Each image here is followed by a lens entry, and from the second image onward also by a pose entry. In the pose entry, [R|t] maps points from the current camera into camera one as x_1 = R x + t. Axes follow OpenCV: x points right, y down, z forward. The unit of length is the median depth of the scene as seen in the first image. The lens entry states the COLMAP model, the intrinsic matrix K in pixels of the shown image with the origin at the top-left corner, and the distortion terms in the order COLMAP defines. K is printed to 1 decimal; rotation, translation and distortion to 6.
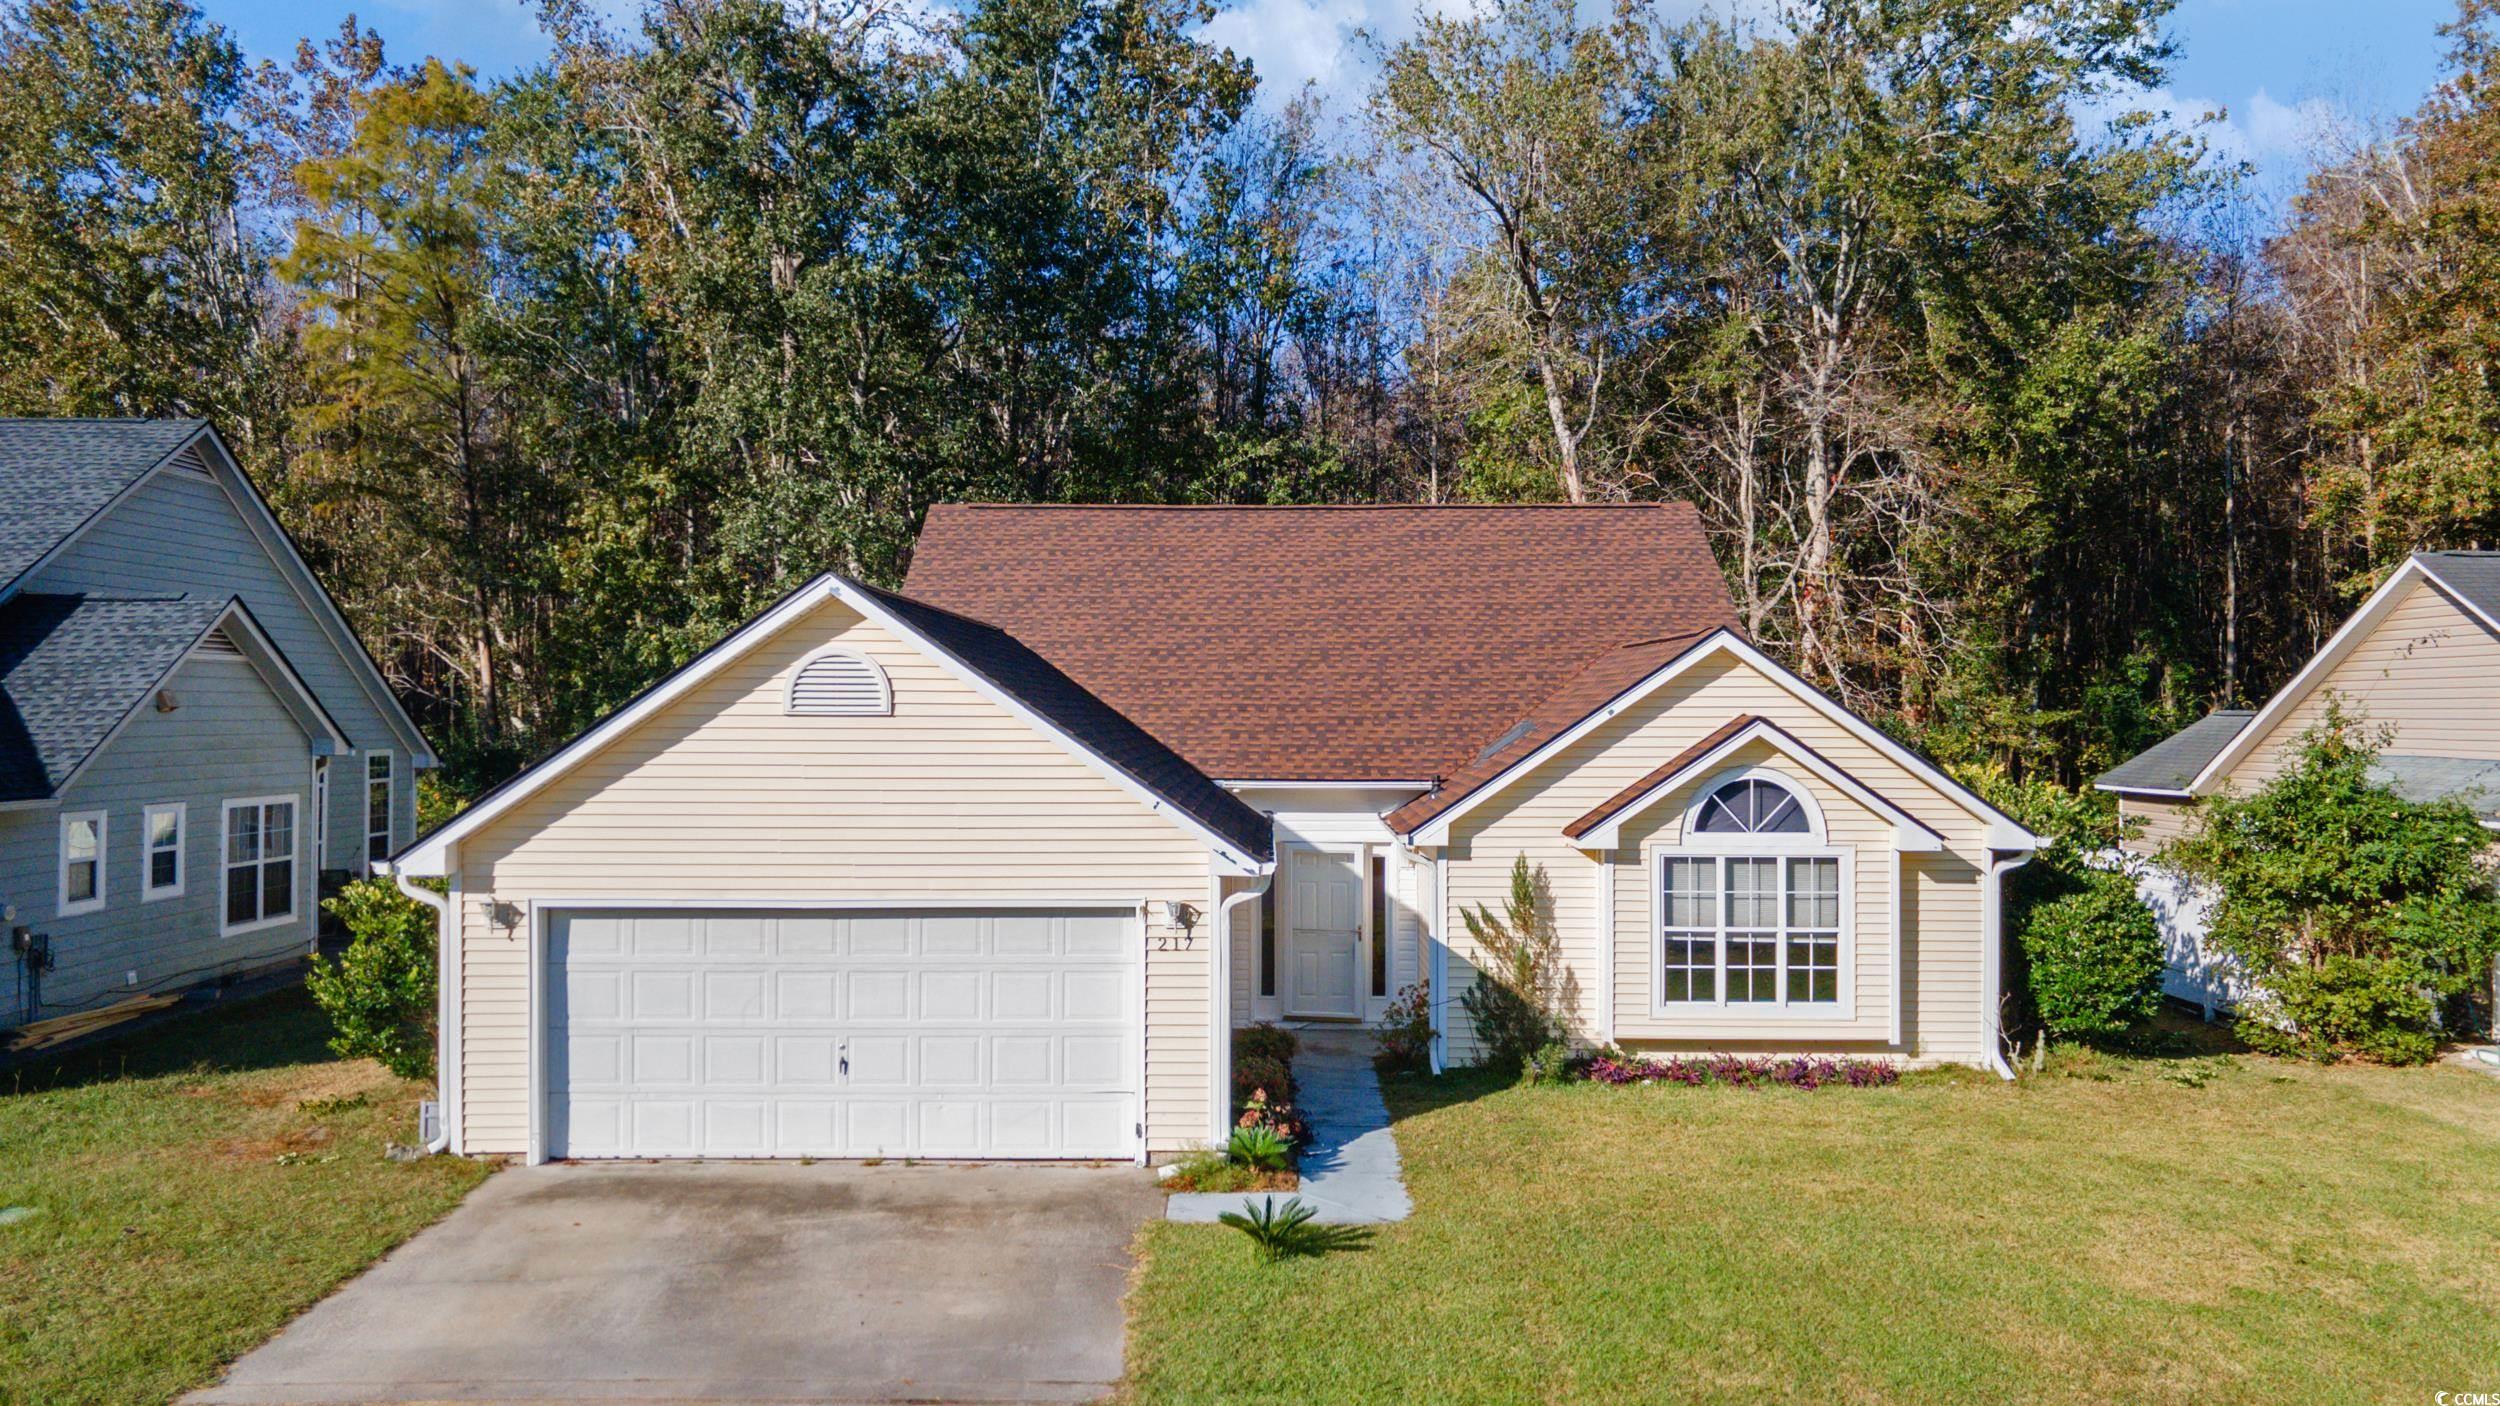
lens RADIAL K [[1816.5, 0, 1251.3], [0, 1816.5, 704.9], [0, 0, 1]] dist [0.022230, -0.000577]
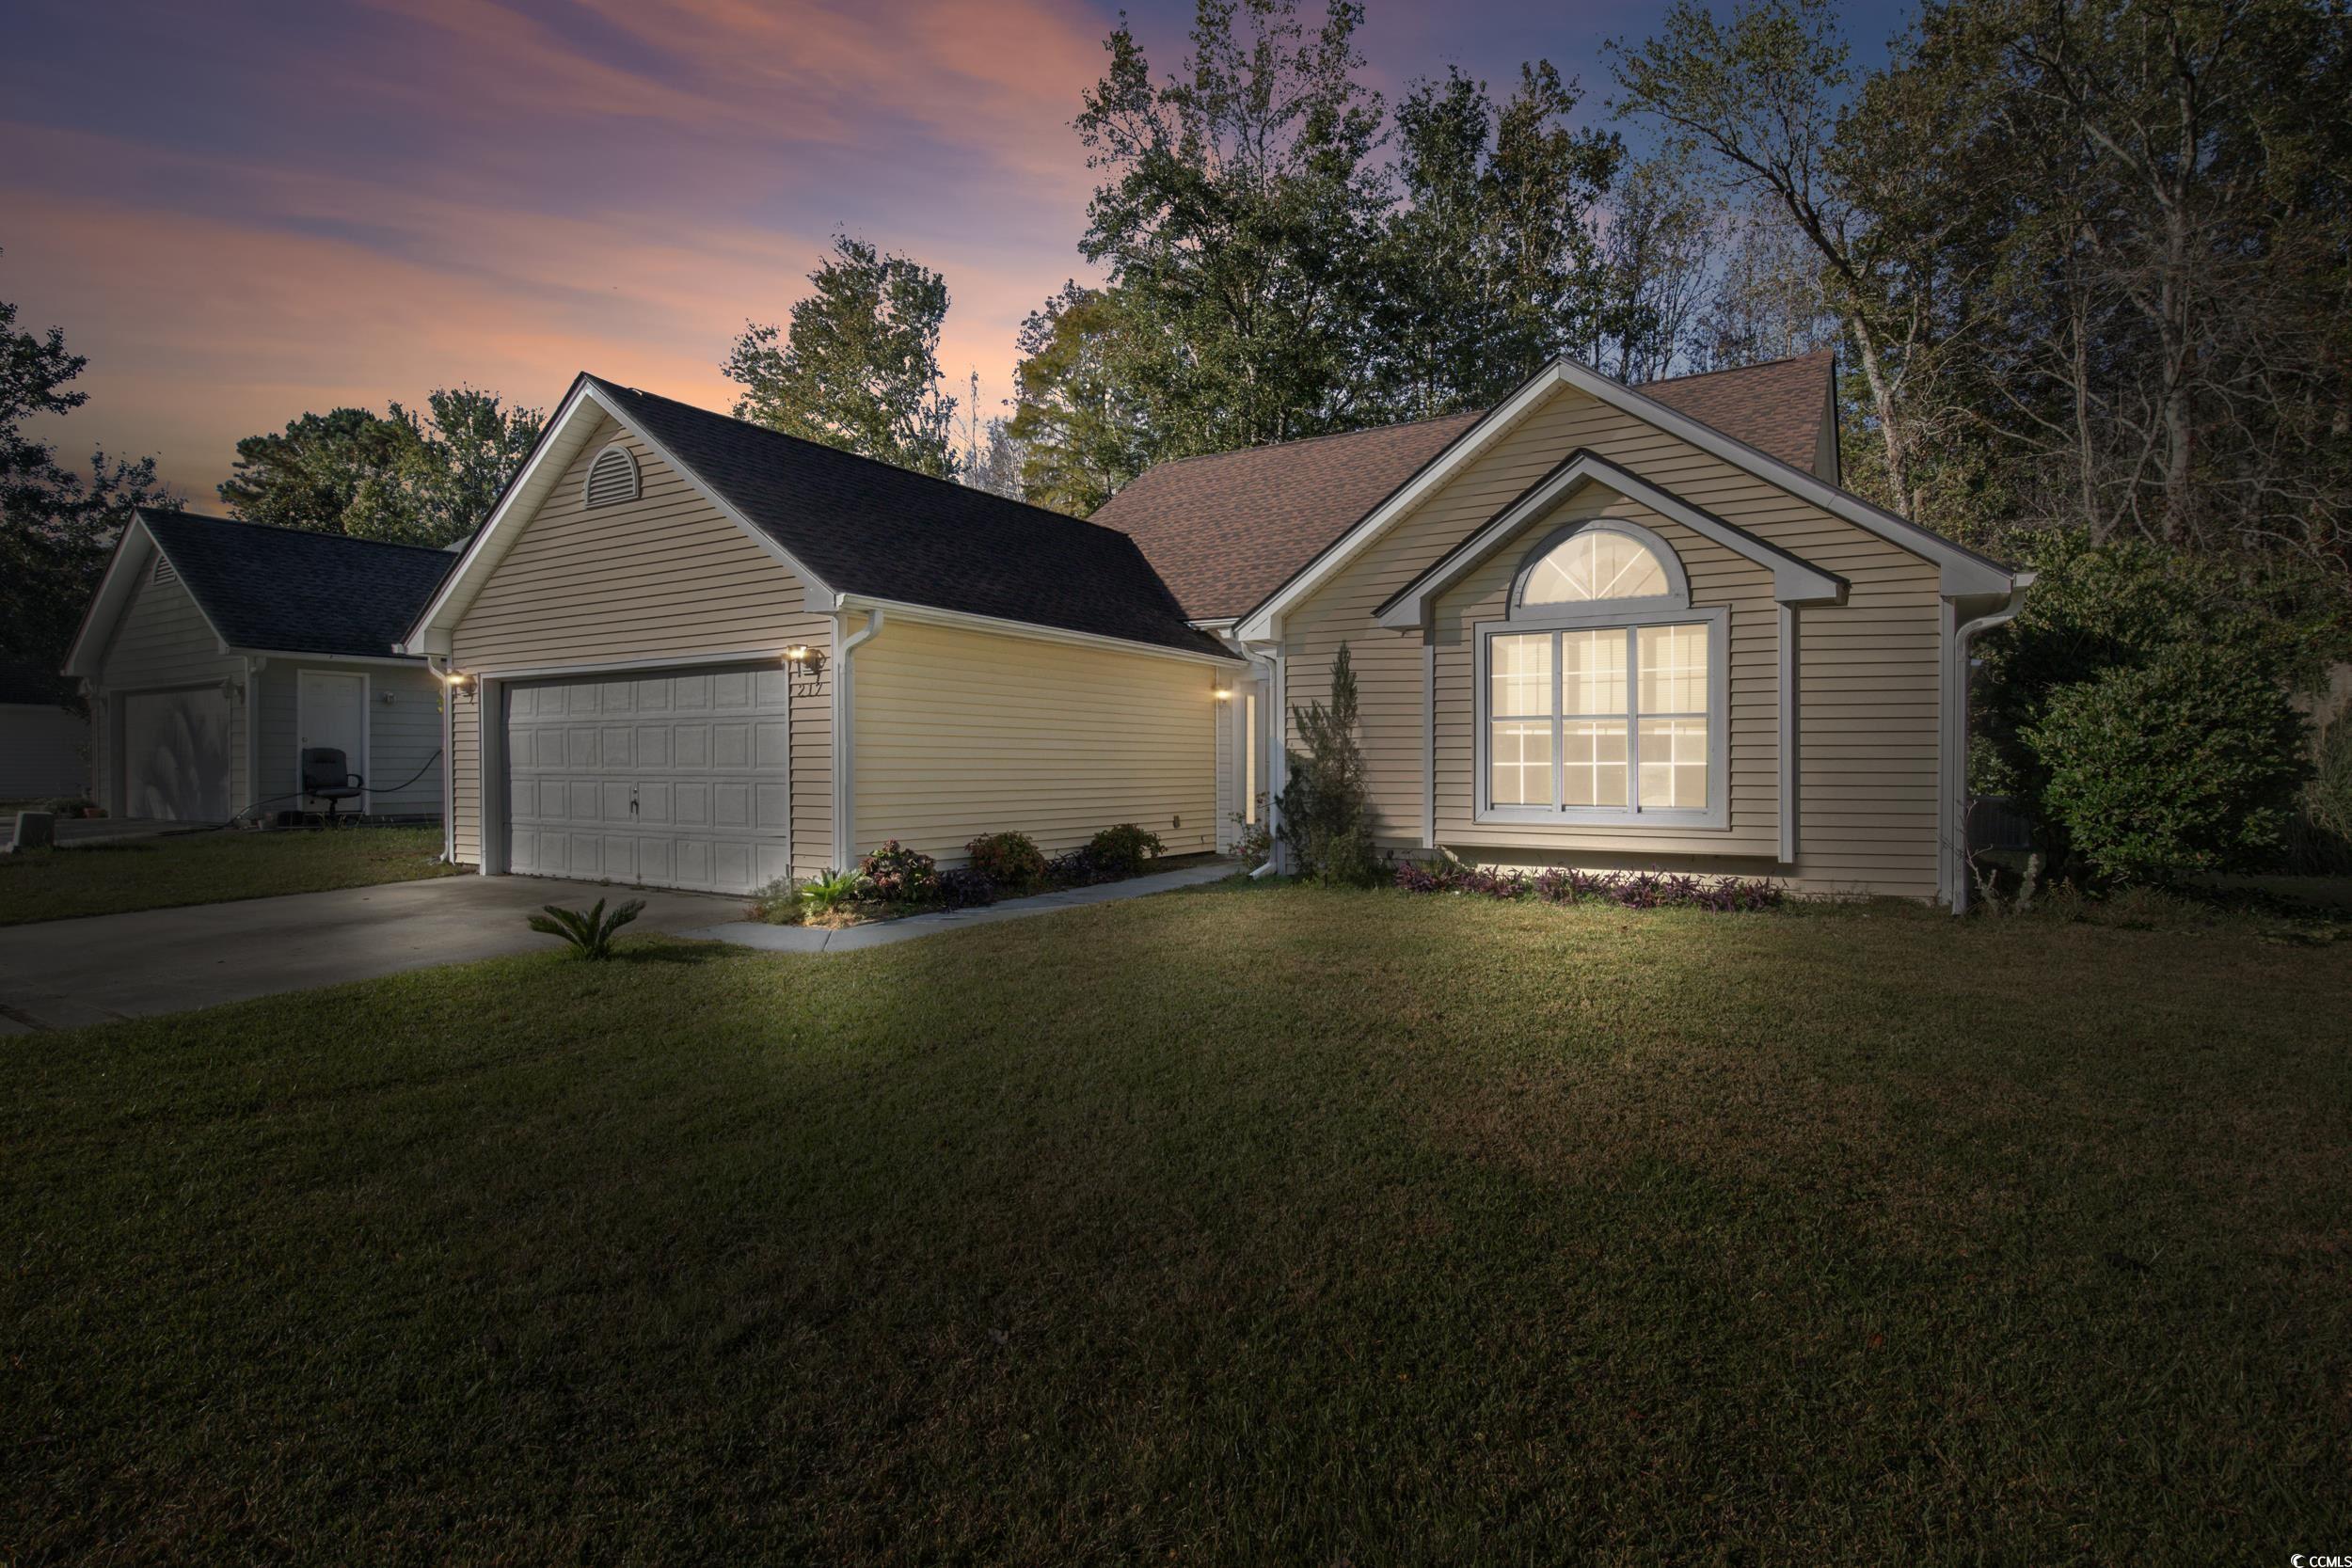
lens RADIAL K [[1192.2, 0, 1173.2], [0, 1192.2, 778.2], [0, 0, 1]] dist [-0.005656, 0.001293]
pose [[0.847326, 0.004119, -0.531057, 0.403736], [0.006799, 0.999804, 0.018603, 0.140925], [0.531030, -0.019374, 0.847132, 0.445333]]
